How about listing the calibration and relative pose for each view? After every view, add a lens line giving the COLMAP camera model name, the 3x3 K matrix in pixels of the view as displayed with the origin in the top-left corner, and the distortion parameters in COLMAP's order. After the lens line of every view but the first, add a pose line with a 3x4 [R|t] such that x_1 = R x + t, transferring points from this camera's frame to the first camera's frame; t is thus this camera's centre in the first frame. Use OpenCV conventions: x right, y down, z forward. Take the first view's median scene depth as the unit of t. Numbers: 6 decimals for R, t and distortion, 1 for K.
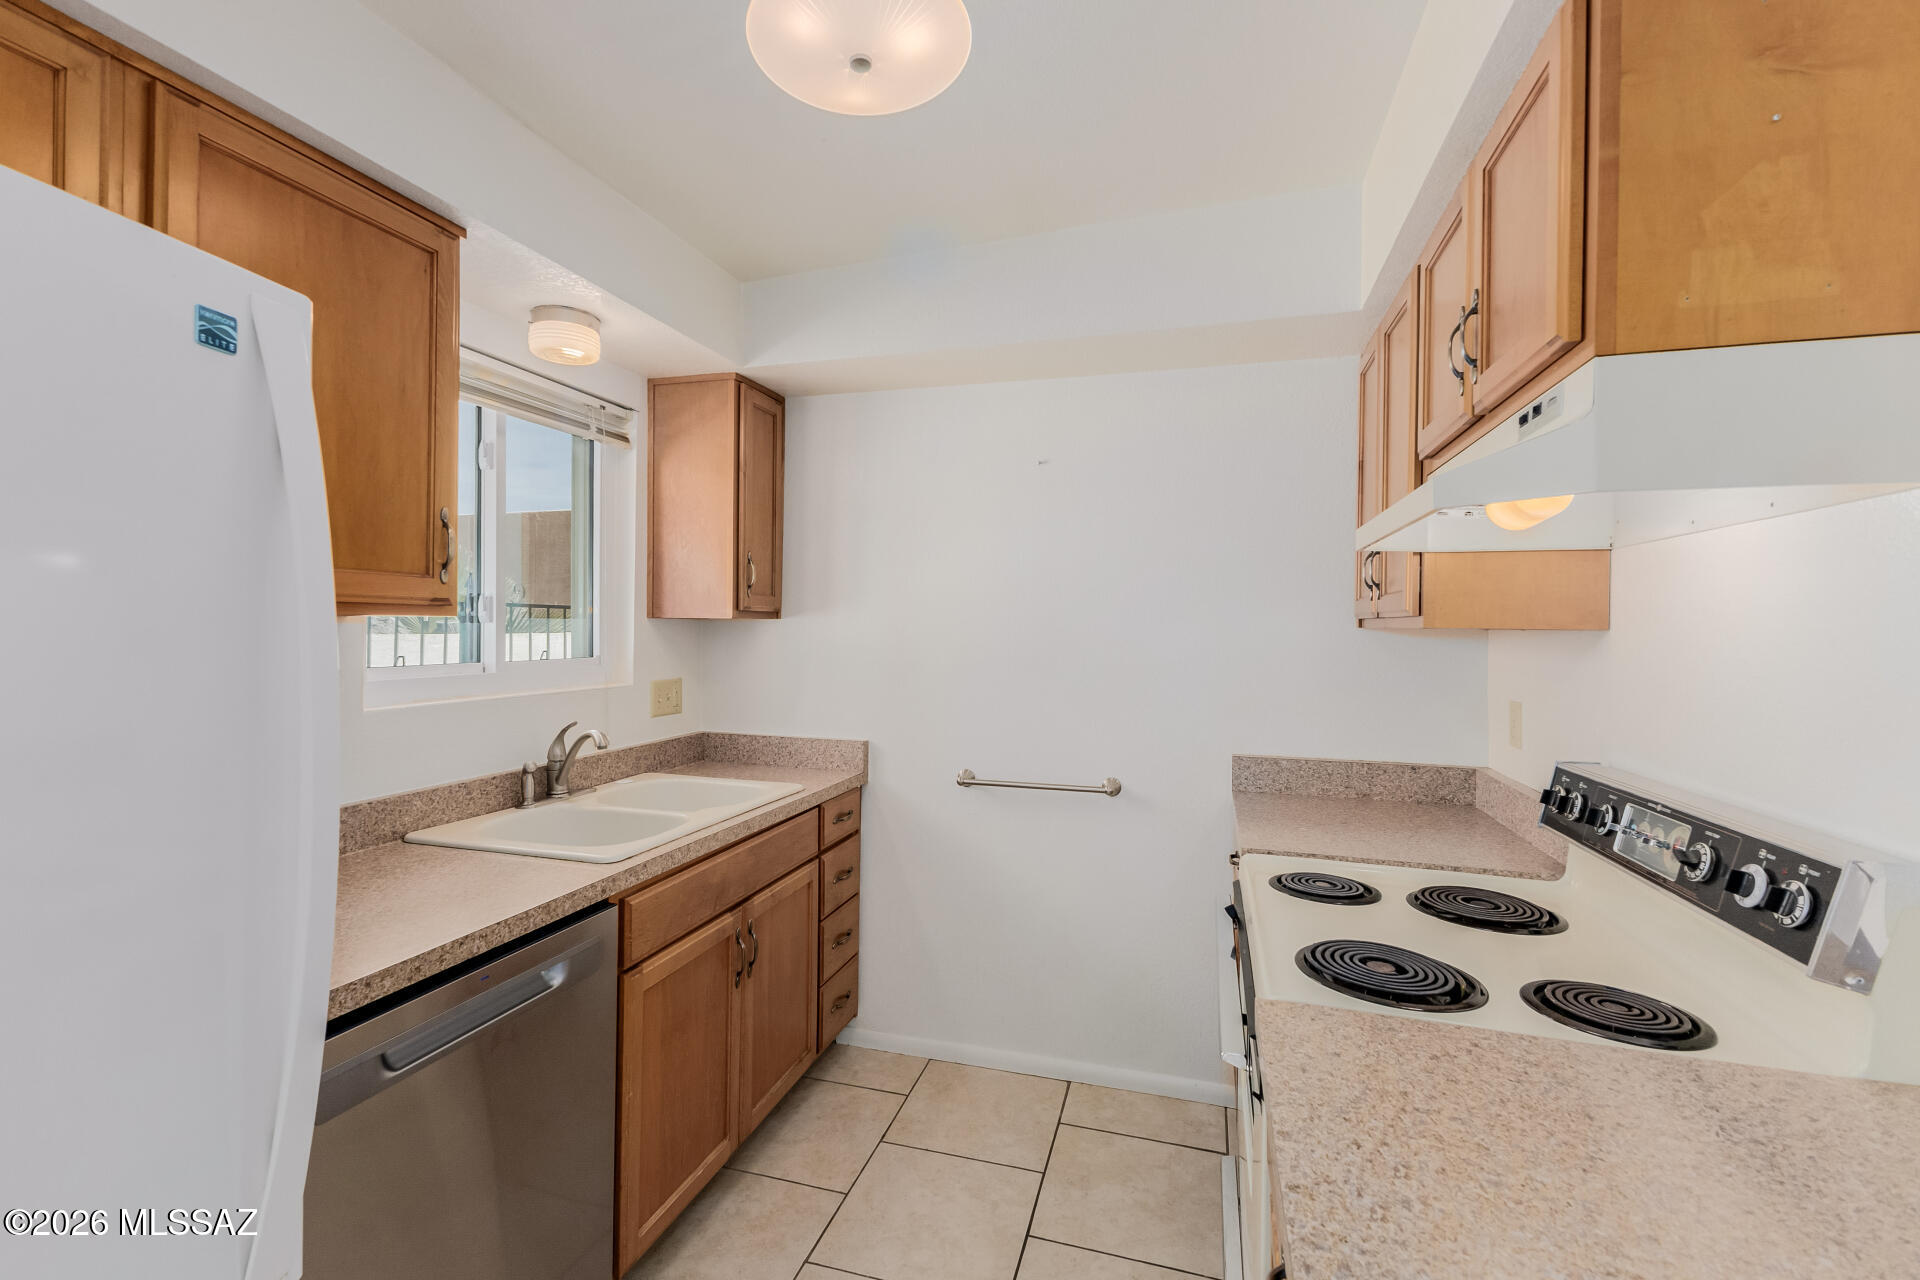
lens RADIAL K [[833.2, 0, 948.0], [0, 833.2, 632.0], [0, 0, 1]] dist [0.009298, -0.003071]
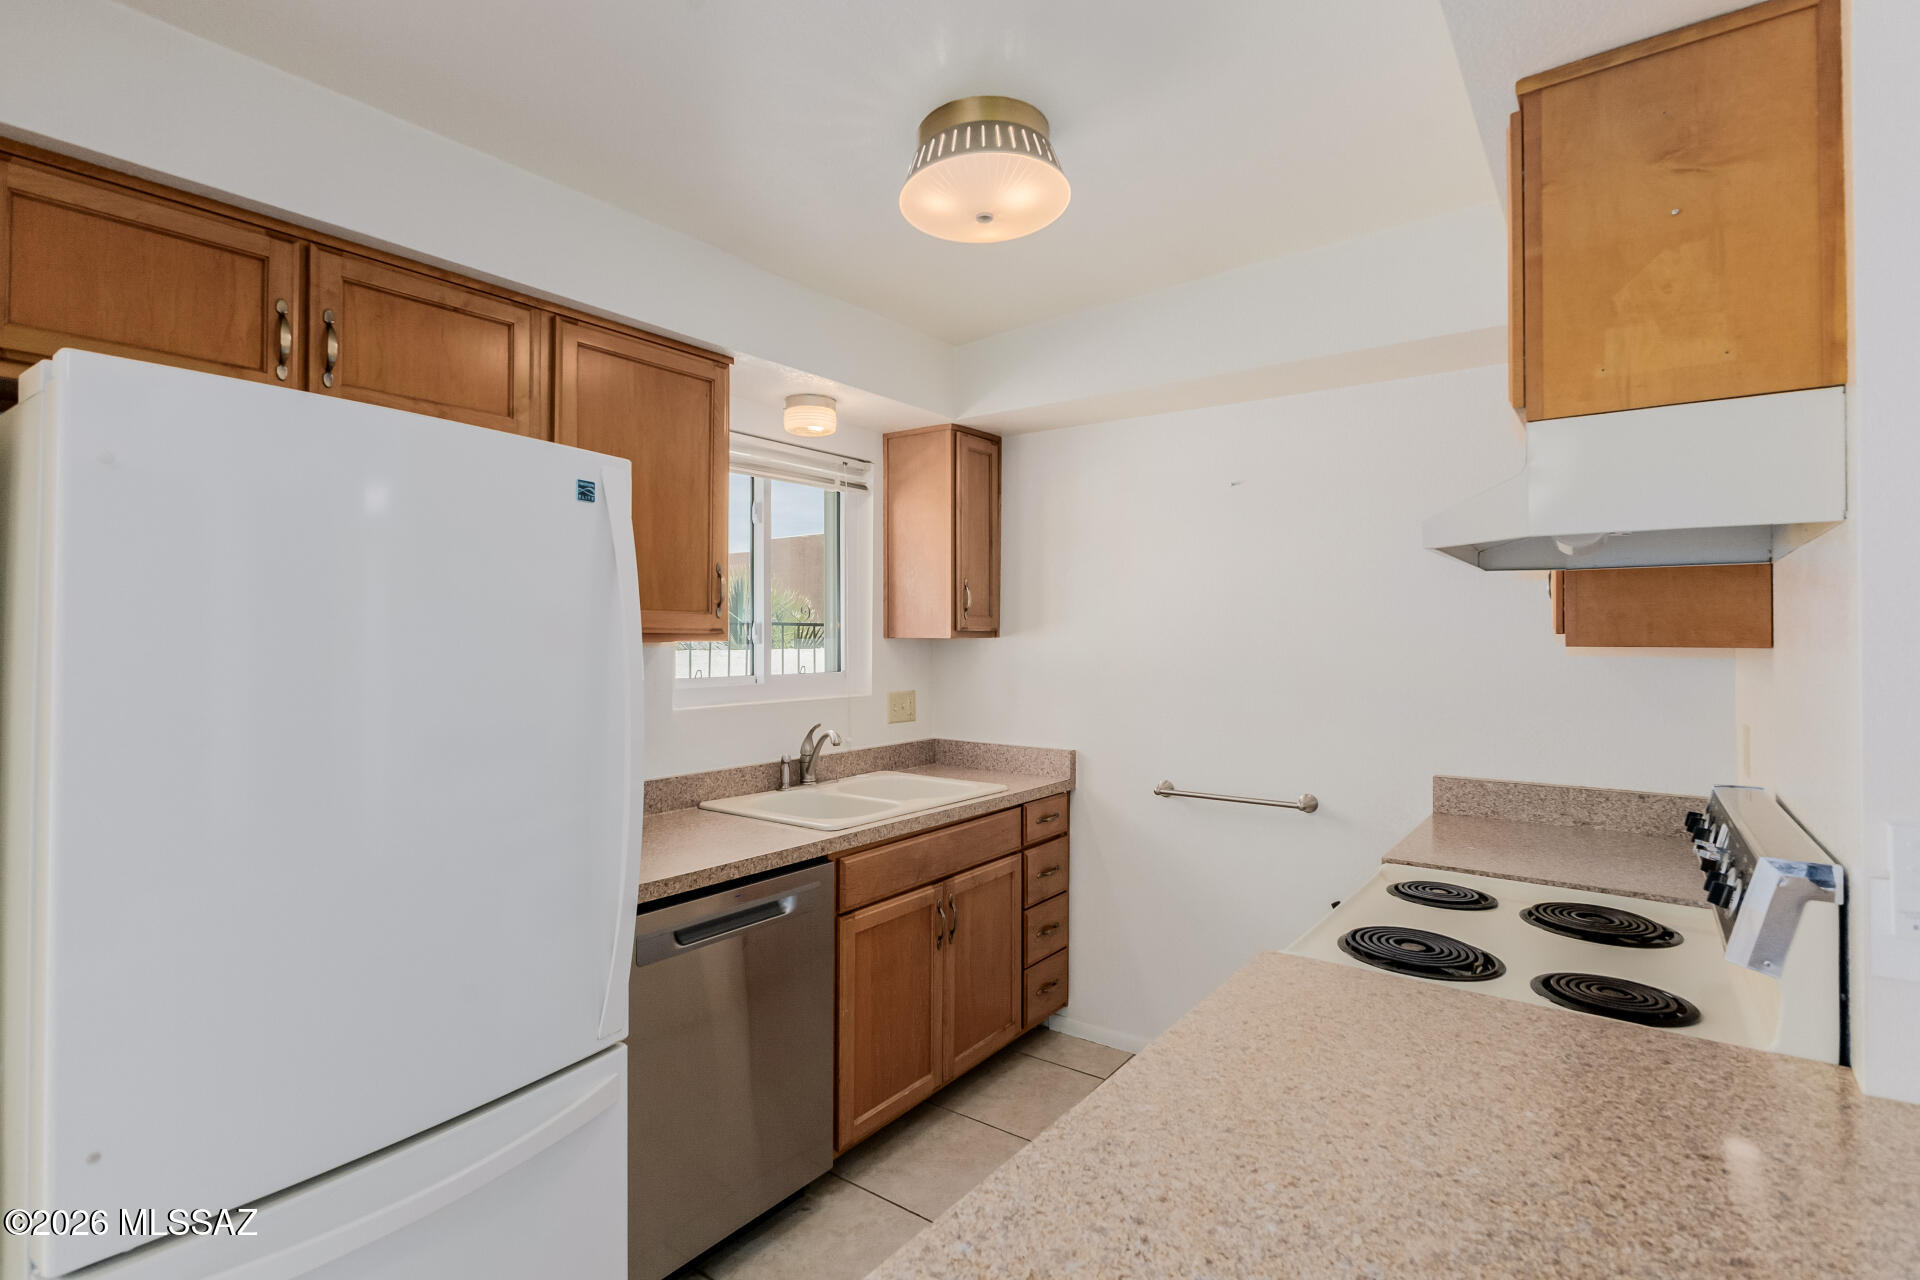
lens RADIAL K [[914.2, 0, 950.6], [0, 914.2, 636.1], [0, 0, 1]] dist [0.001400, 0.000591]
pose [[0.942999, -0.008242, -0.332693, 0.222067], [0.005140, 0.999935, -0.010204, -0.008840], [0.332755, 0.007912, 0.942980, -0.253055]]
